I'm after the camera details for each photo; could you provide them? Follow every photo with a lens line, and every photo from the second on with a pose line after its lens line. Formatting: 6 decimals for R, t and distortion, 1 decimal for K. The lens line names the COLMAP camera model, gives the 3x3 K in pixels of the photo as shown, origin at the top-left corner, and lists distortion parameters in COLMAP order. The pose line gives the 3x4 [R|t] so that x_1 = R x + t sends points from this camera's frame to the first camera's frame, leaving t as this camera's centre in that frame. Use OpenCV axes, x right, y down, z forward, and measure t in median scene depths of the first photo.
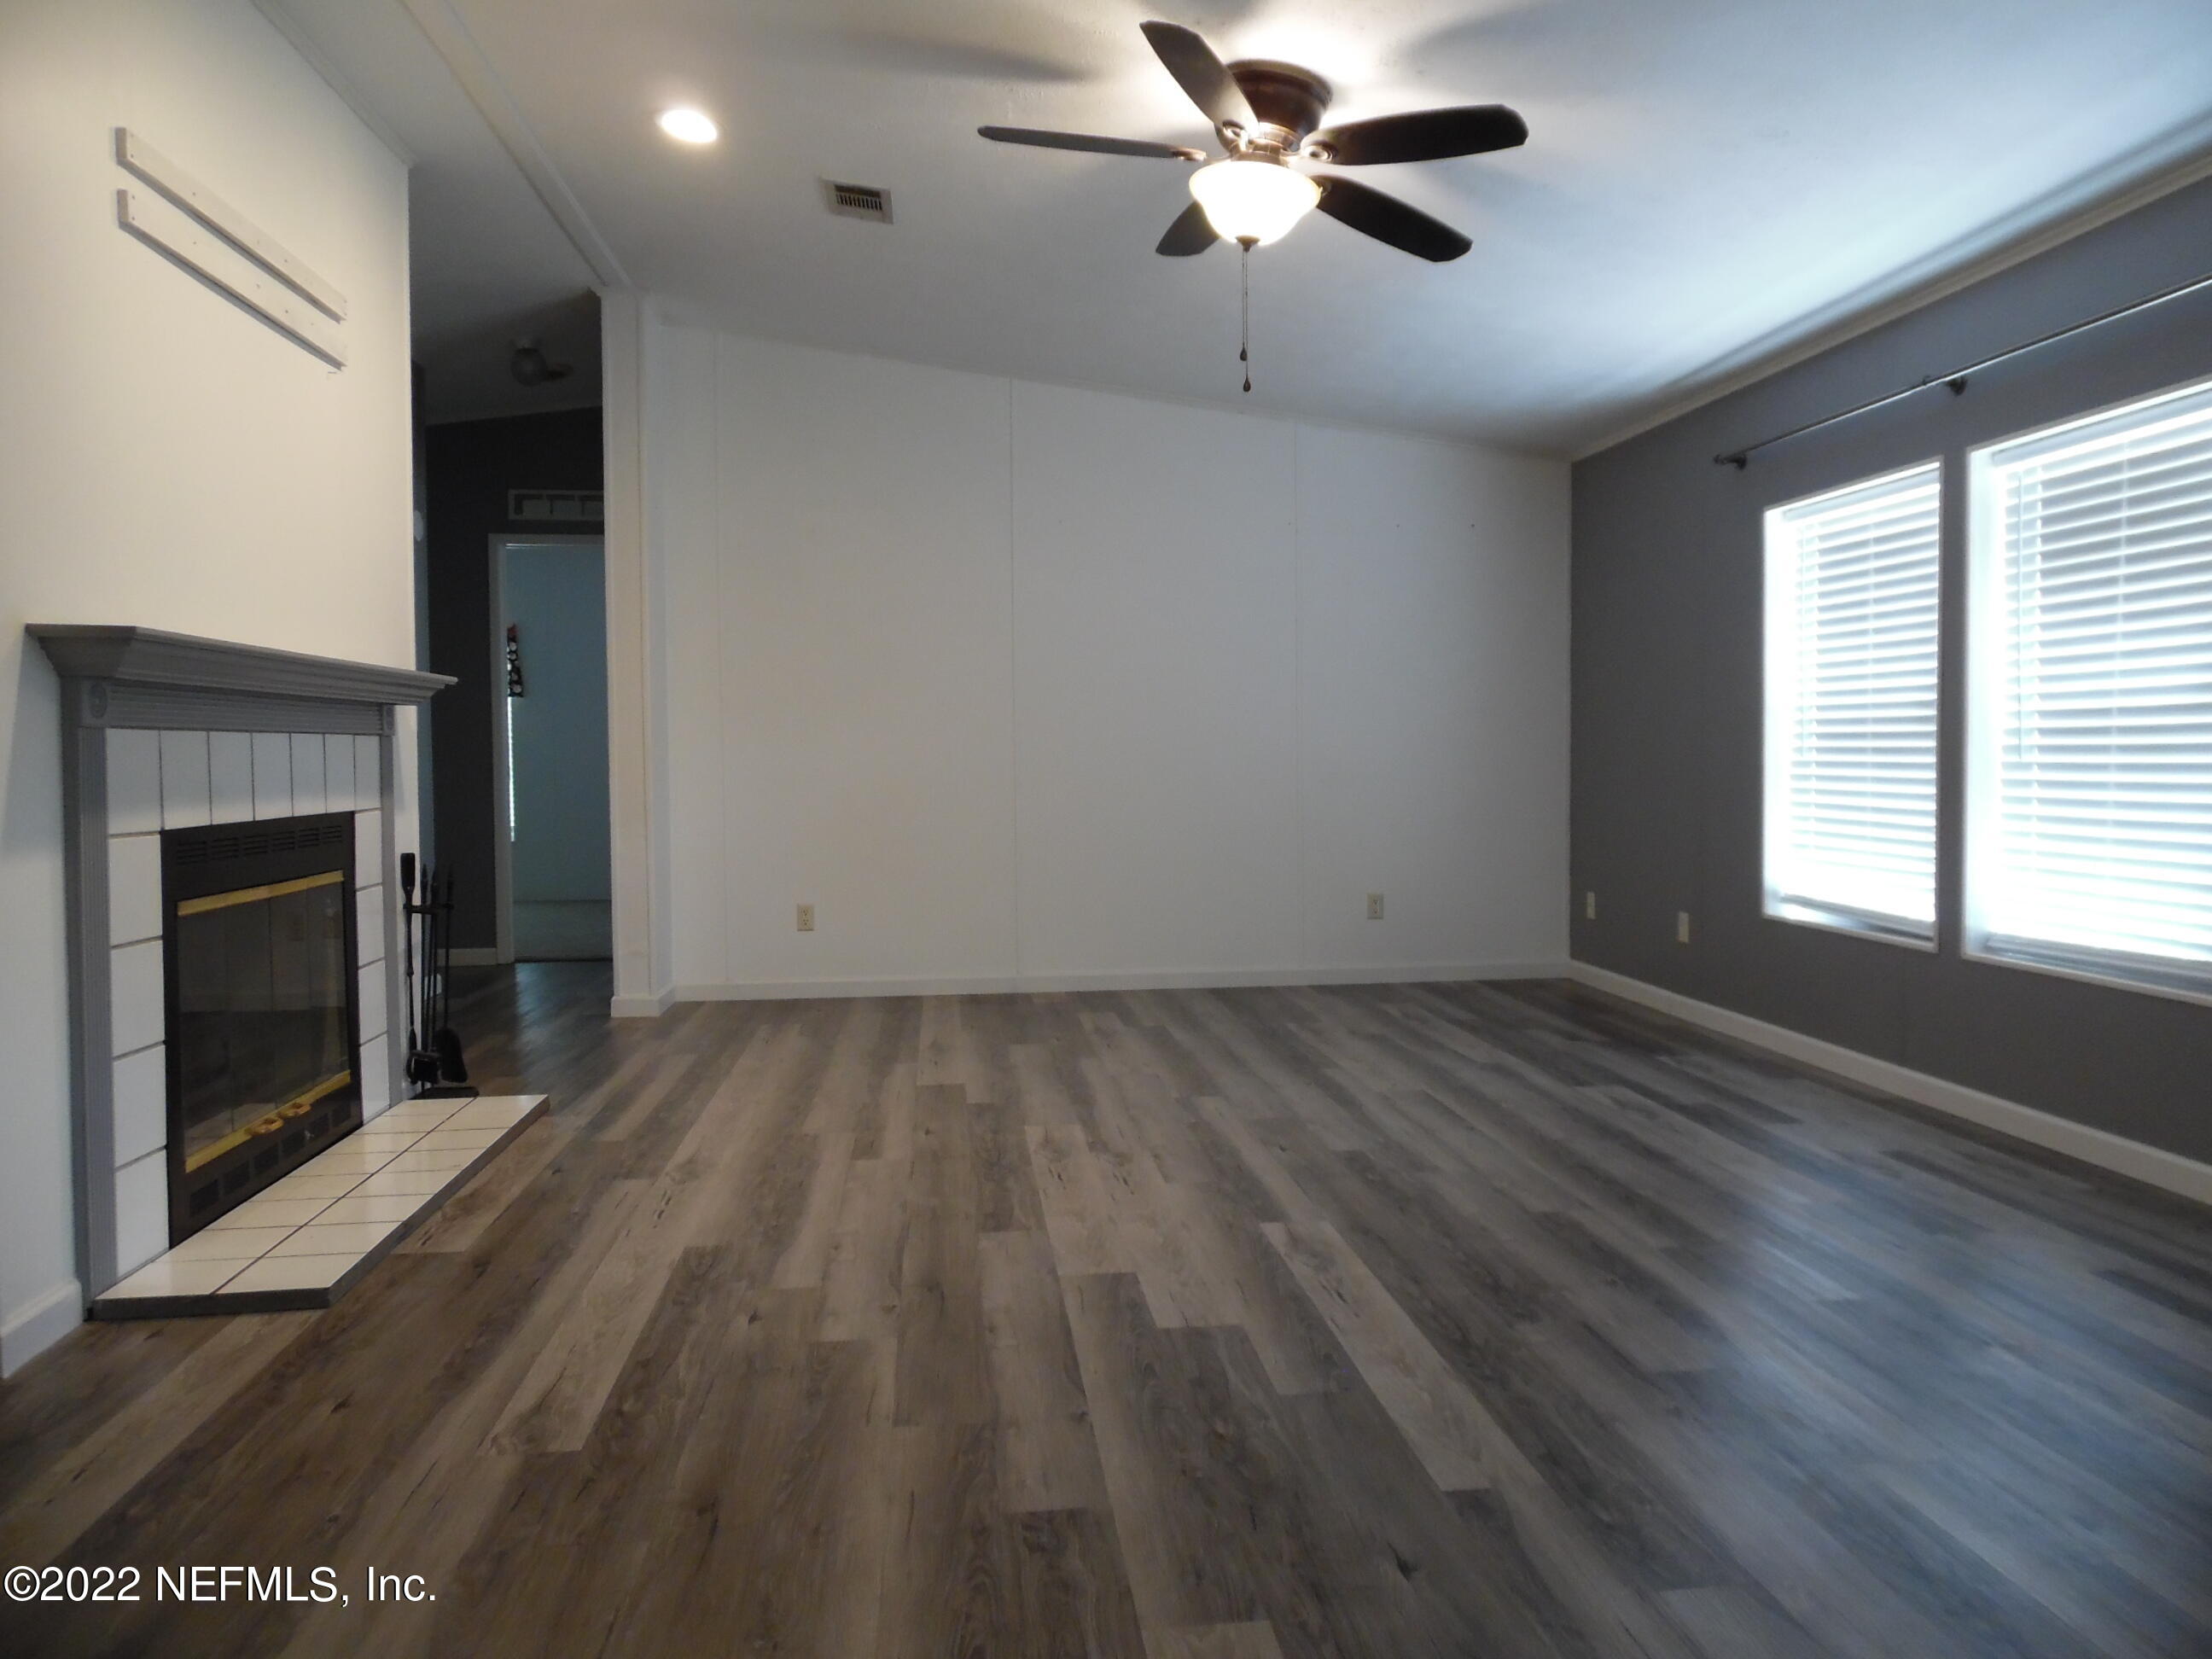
lens RADIAL K [[1539.7, 0, 1113.4], [0, 1539.7, 835.4], [0, 0, 1]] dist [-0.017254, 0.004867]
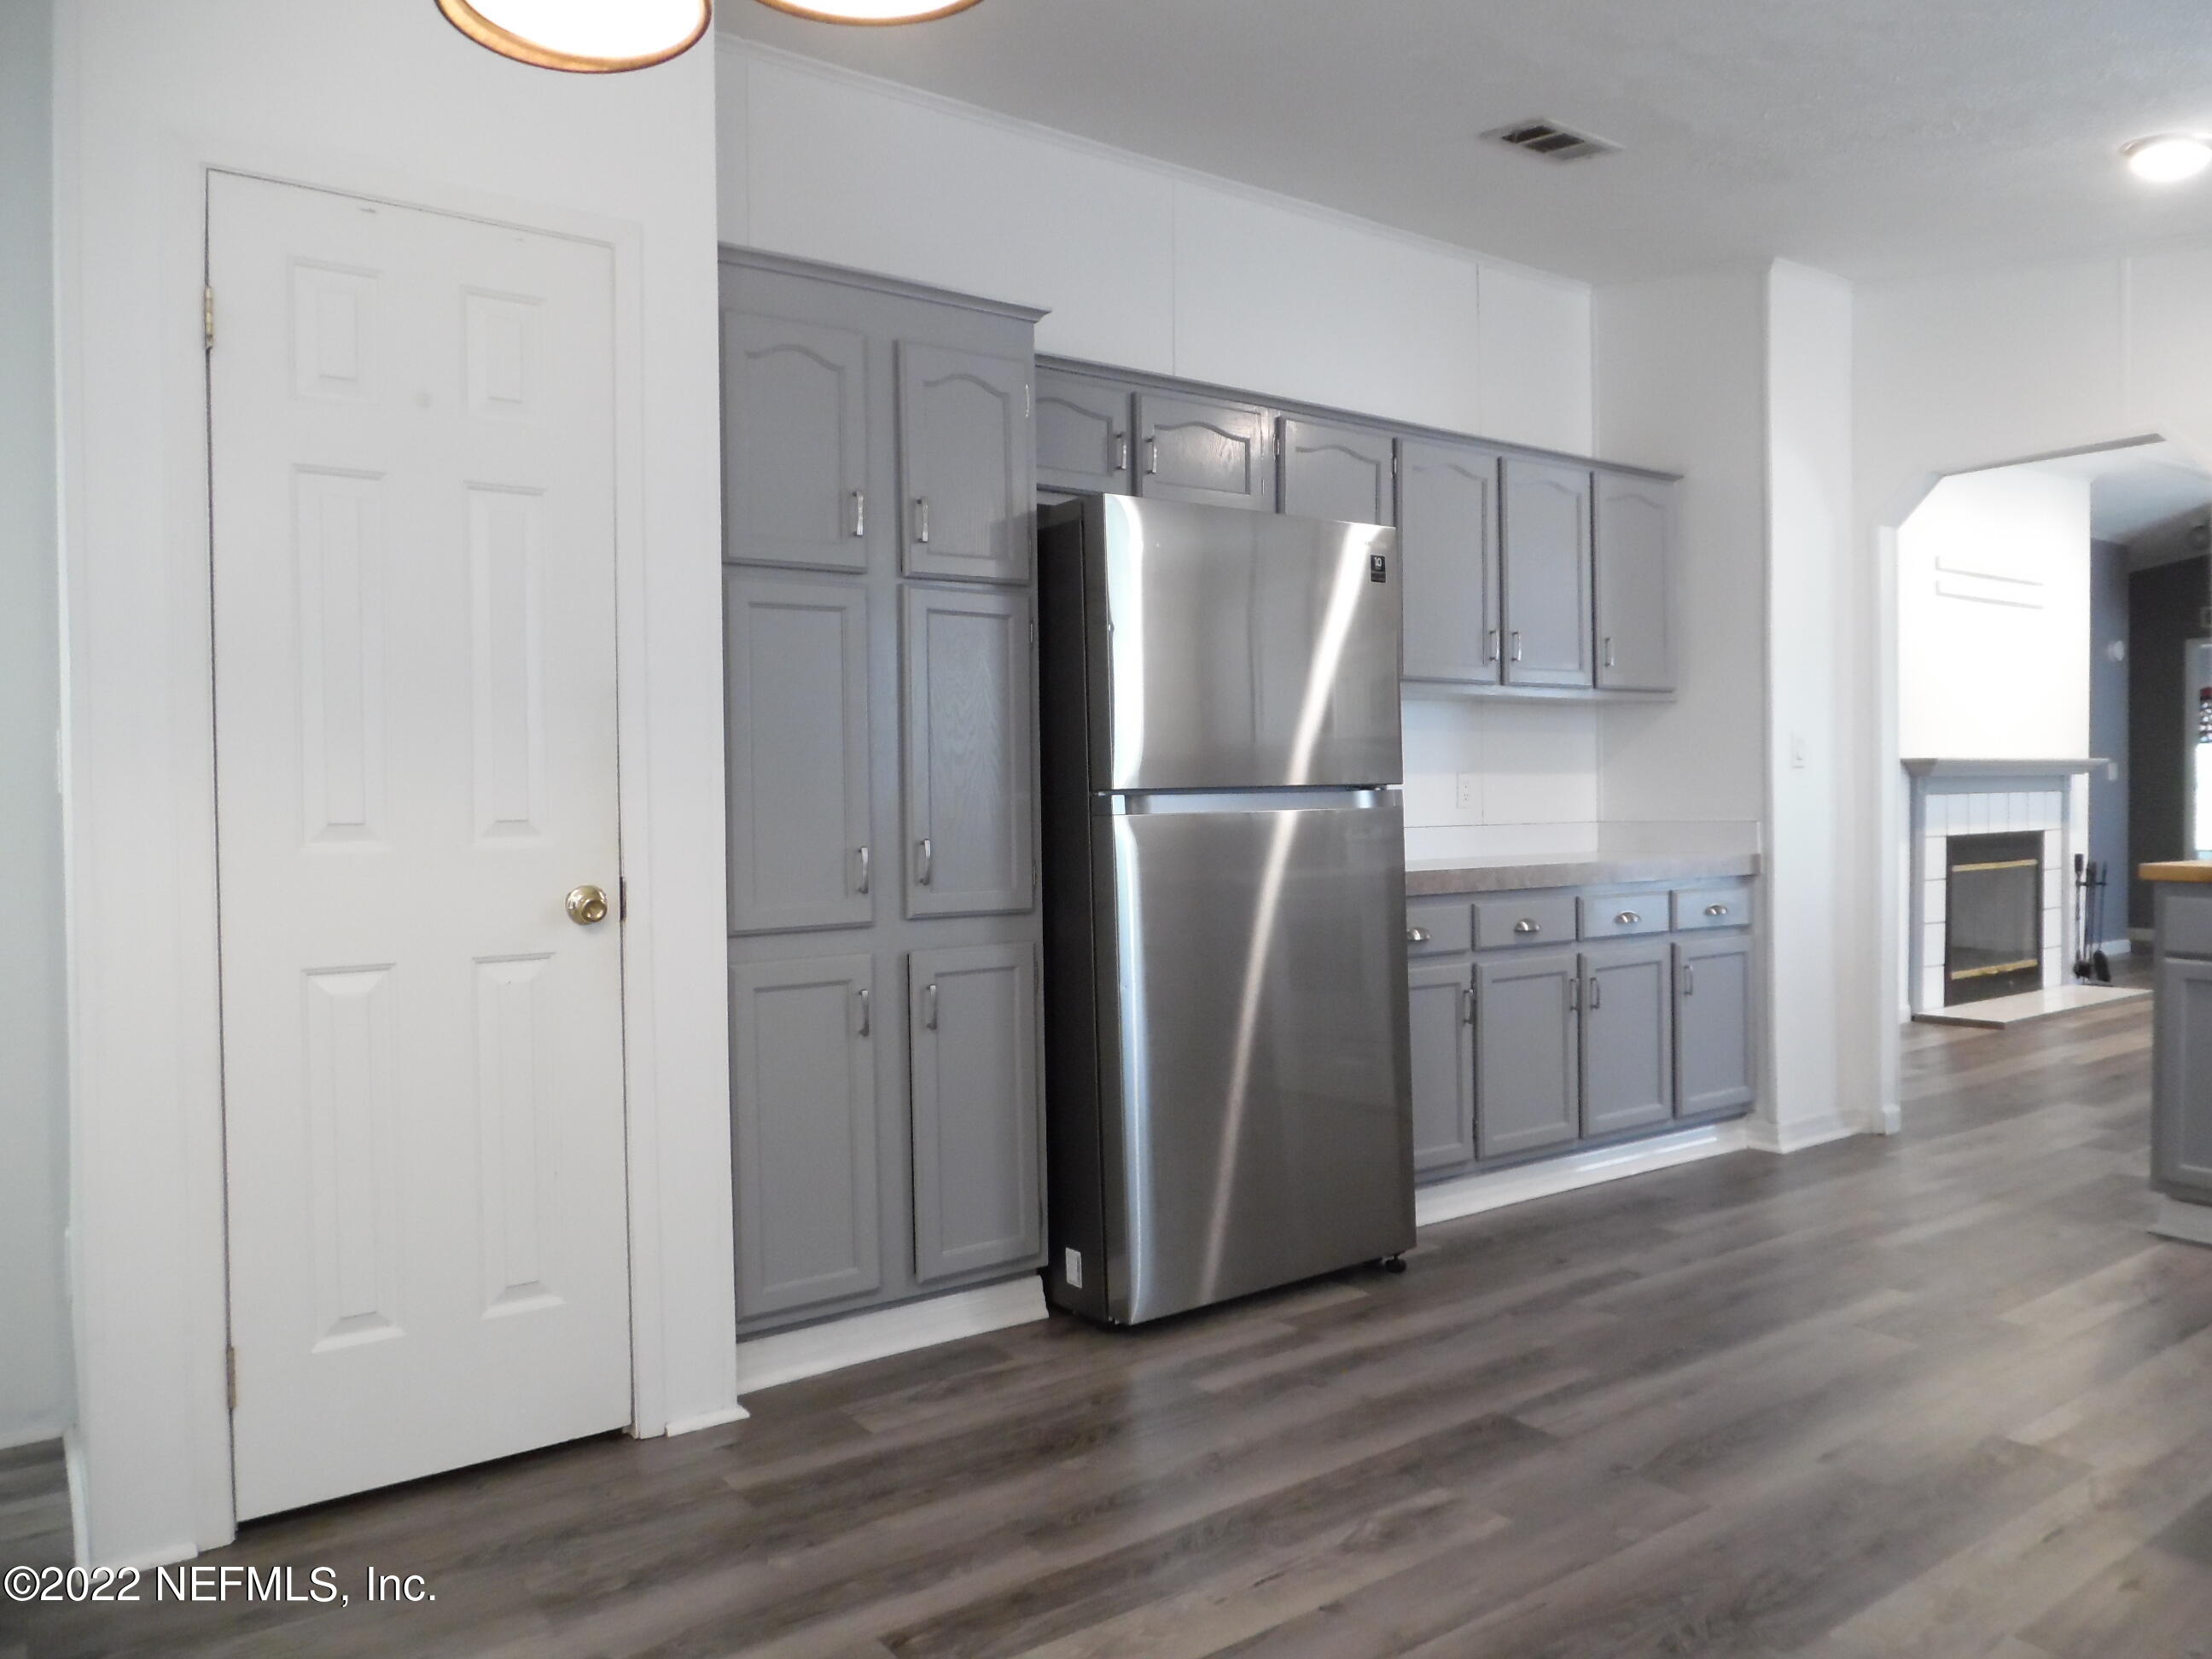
lens RADIAL K [[1539.7, 0, 1113.4], [0, 1539.7, 835.4], [0, 0, 1]] dist [-0.017254, 0.004867]
pose [[0.482823, 0.015746, -0.875576, 0.618899], [-0.030503, 0.999534, 0.001155, 0.024178], [0.875187, 0.026149, 0.483078, -0.948125]]
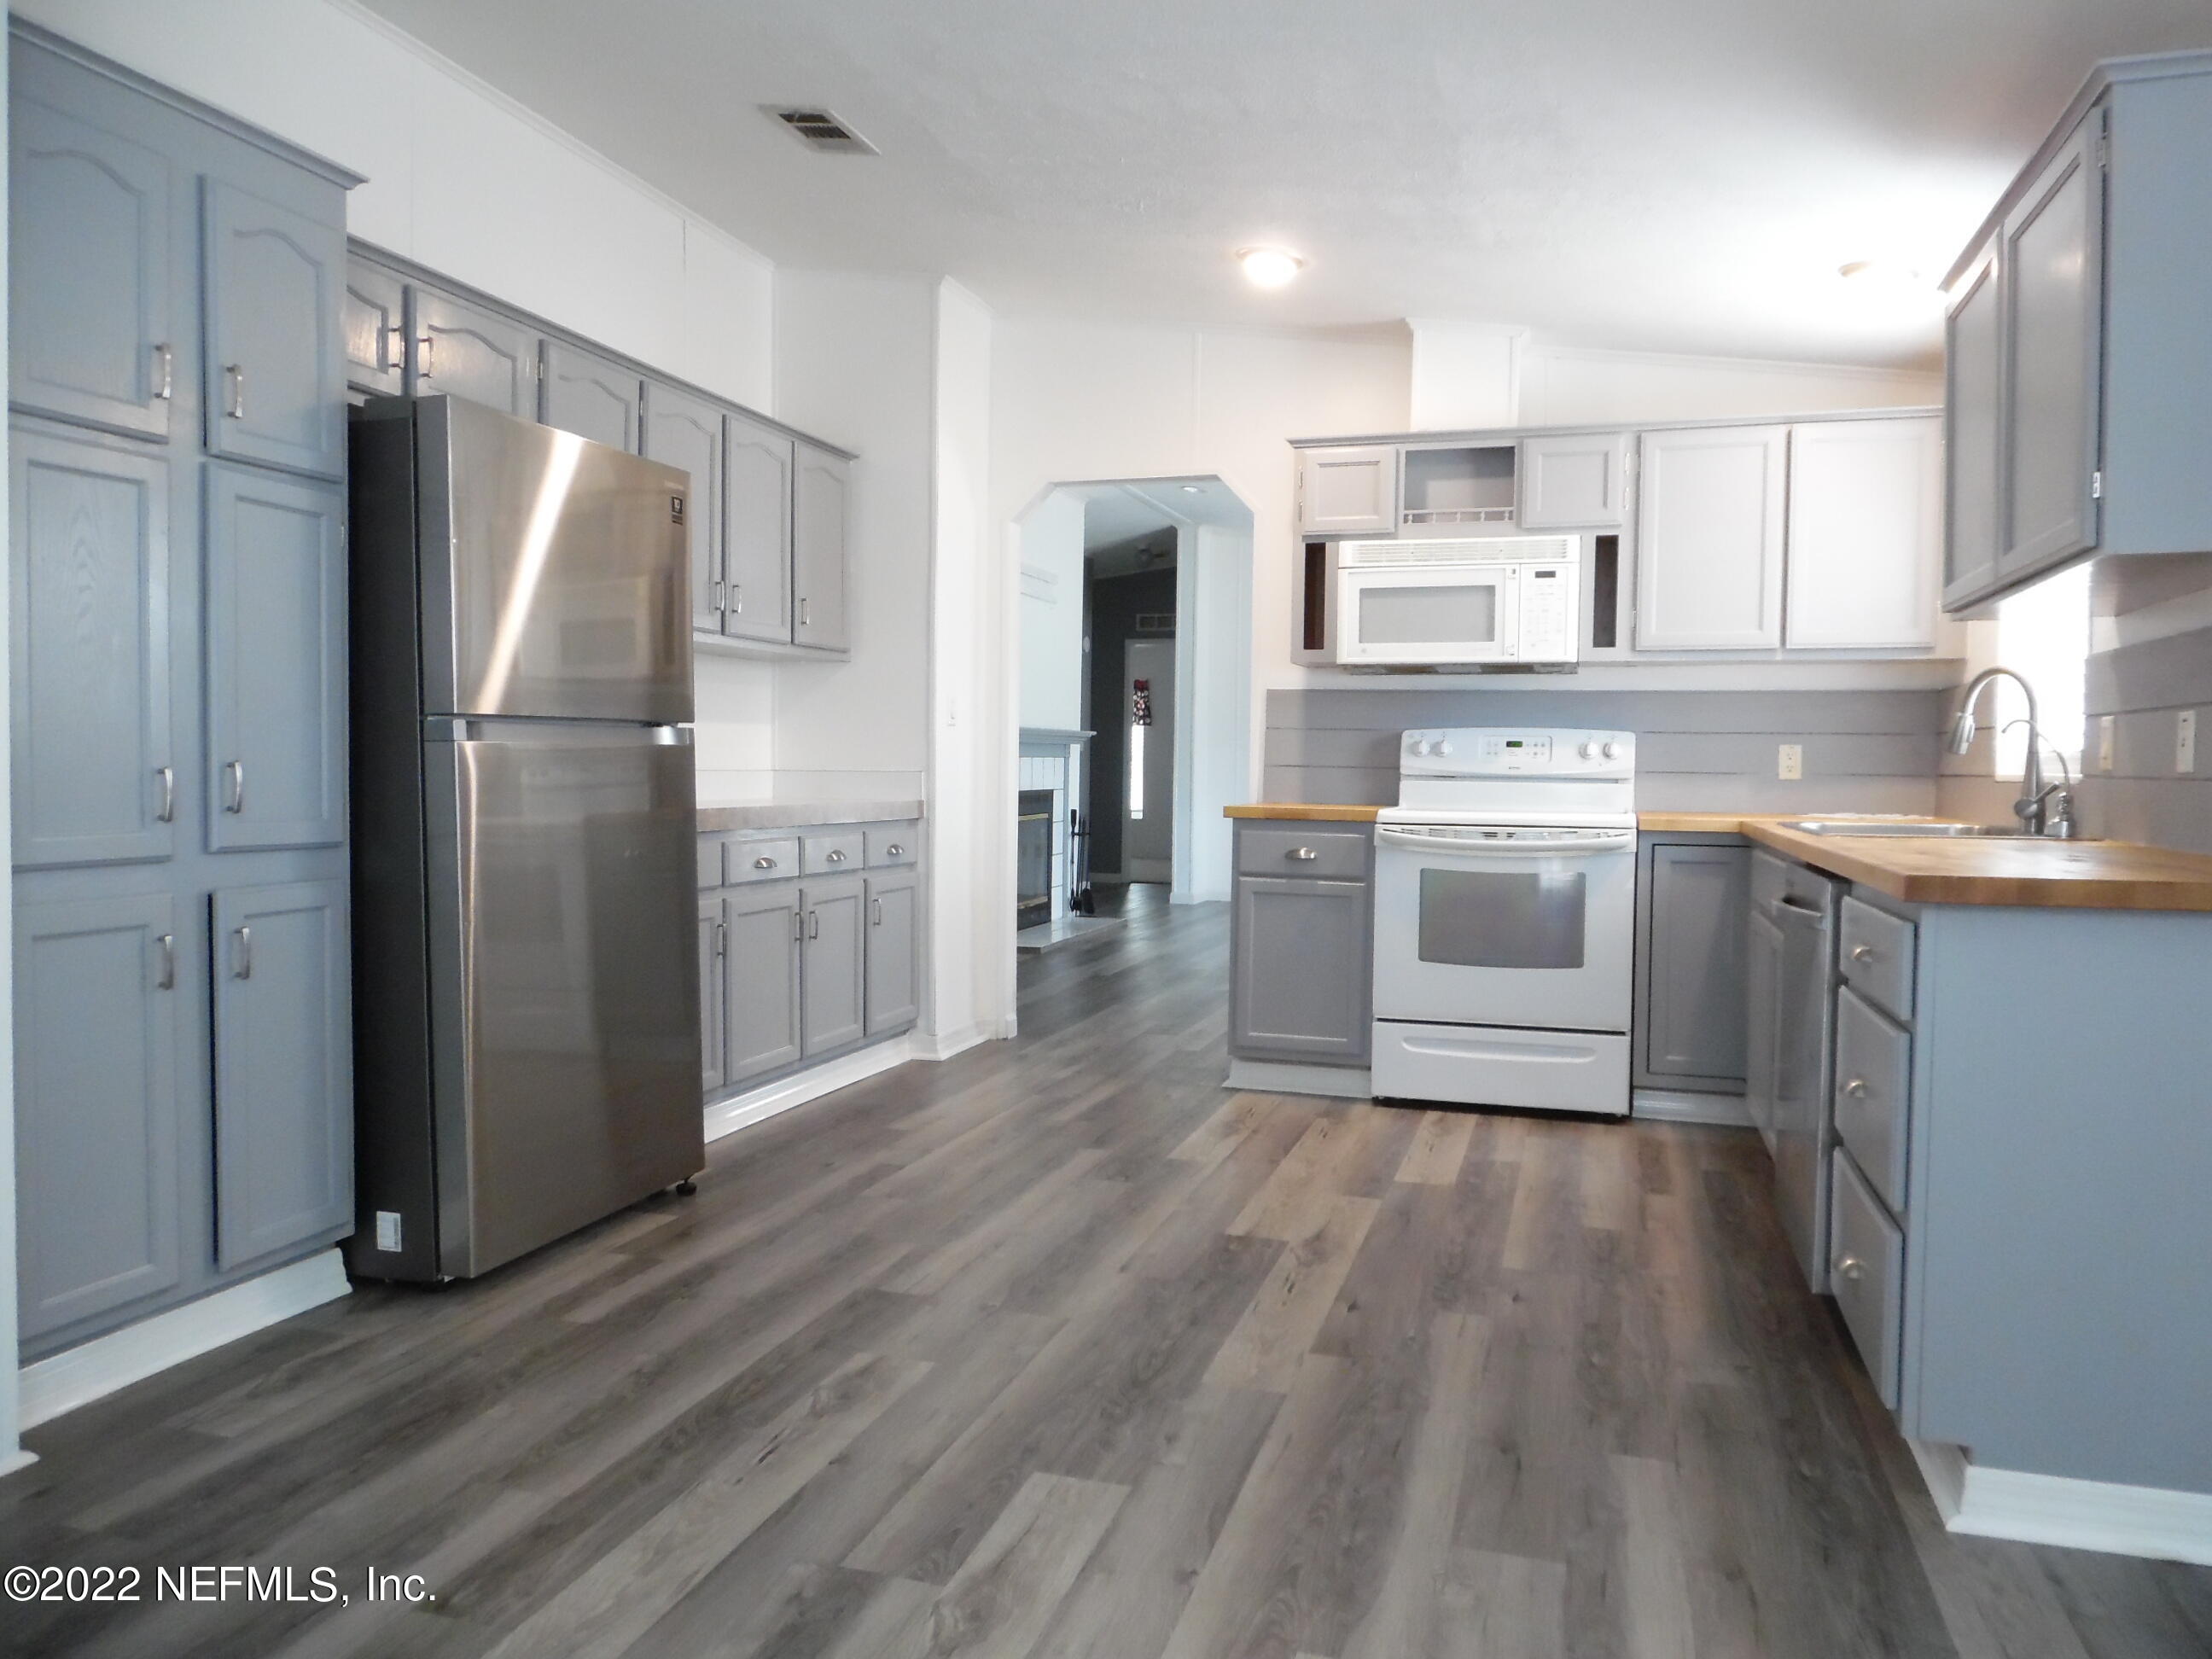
lens RADIAL K [[1550.7, 0, 1106.0], [0, 1550.7, 829.5], [0, 0, 1]] dist [0.000216, 0.007958]
pose [[0.913258, 0.032776, -0.406061, 0.529775], [-0.036469, 0.999334, -0.001358, 0.044595], [0.405746, 0.016049, 0.913845, -1.104602]]
